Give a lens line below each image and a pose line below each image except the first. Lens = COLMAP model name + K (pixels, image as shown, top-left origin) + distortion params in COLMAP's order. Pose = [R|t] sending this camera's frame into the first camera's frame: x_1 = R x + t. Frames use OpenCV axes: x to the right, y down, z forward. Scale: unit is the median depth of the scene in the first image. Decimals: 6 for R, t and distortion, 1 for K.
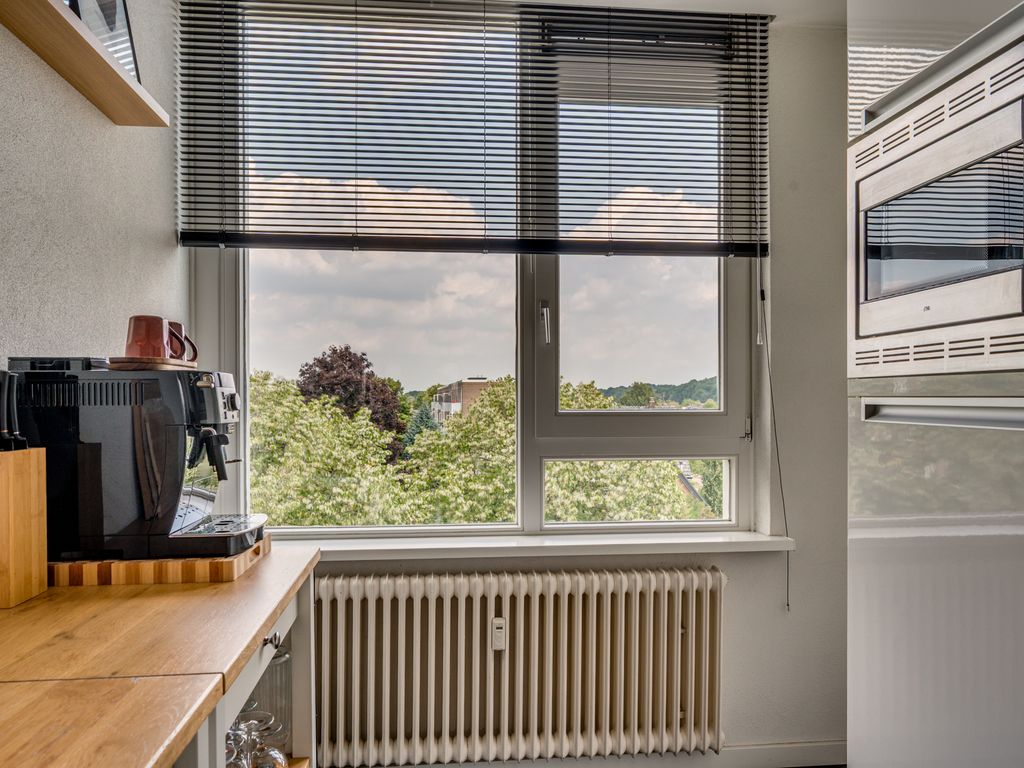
lens RADIAL K [[723.5, 0, 510.6], [0, 723.5, 388.5], [0, 0, 1]] dist [-0.009234, -0.002570]
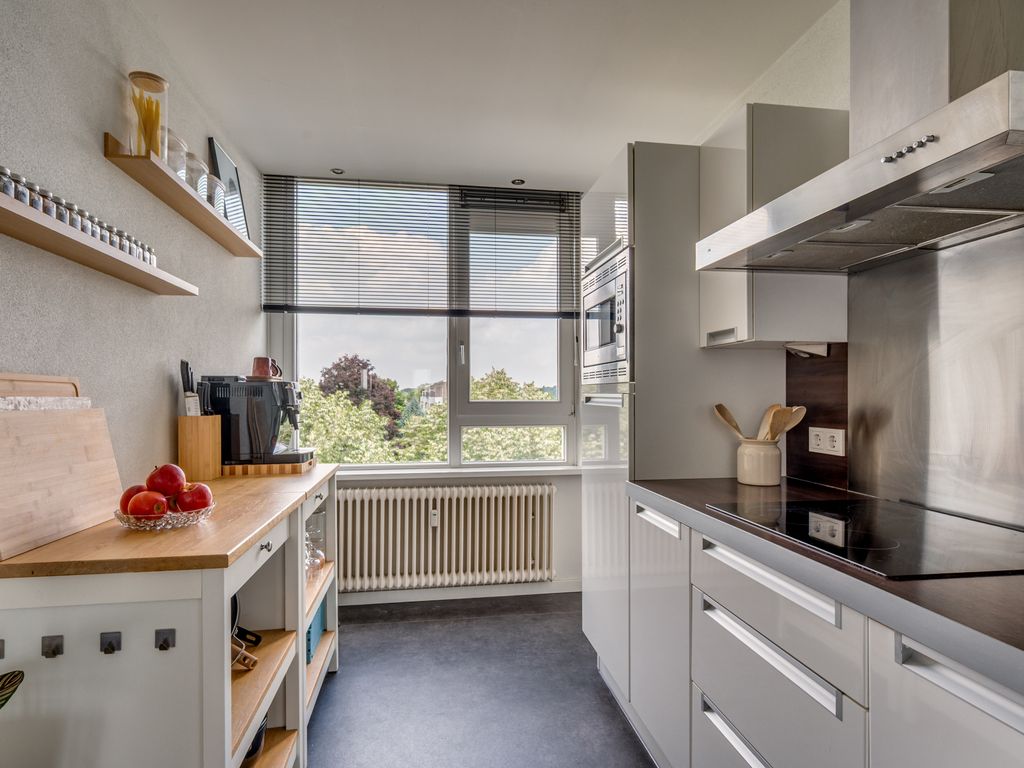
lens RADIAL K [[564.6, 0, 517.5], [0, 564.6, 384.7], [0, 0, 1]] dist [0.003173, 0.001056]
pose [[0.998523, 0.001639, 0.054302, 0.119145], [-0.001521, 0.999996, -0.002216, -0.007479], [-0.054305, 0.002130, 0.998522, -0.486389]]
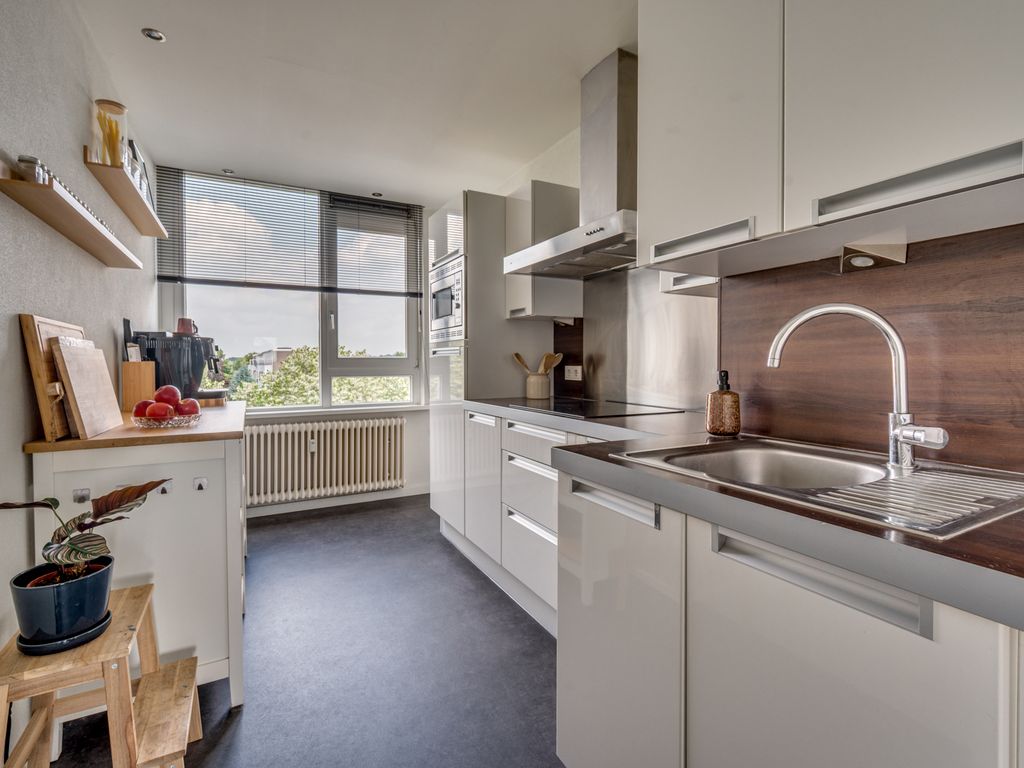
lens RADIAL K [[500.7, 0, 519.6], [0, 500.7, 366.9], [0, 0, 1]] dist [0.004038, 0.000037]
pose [[0.920402, -0.006043, 0.390927, -0.032583], [-0.001221, 0.999831, 0.018331, 0.035088], [-0.390972, -0.017349, 0.920239, -0.853021]]
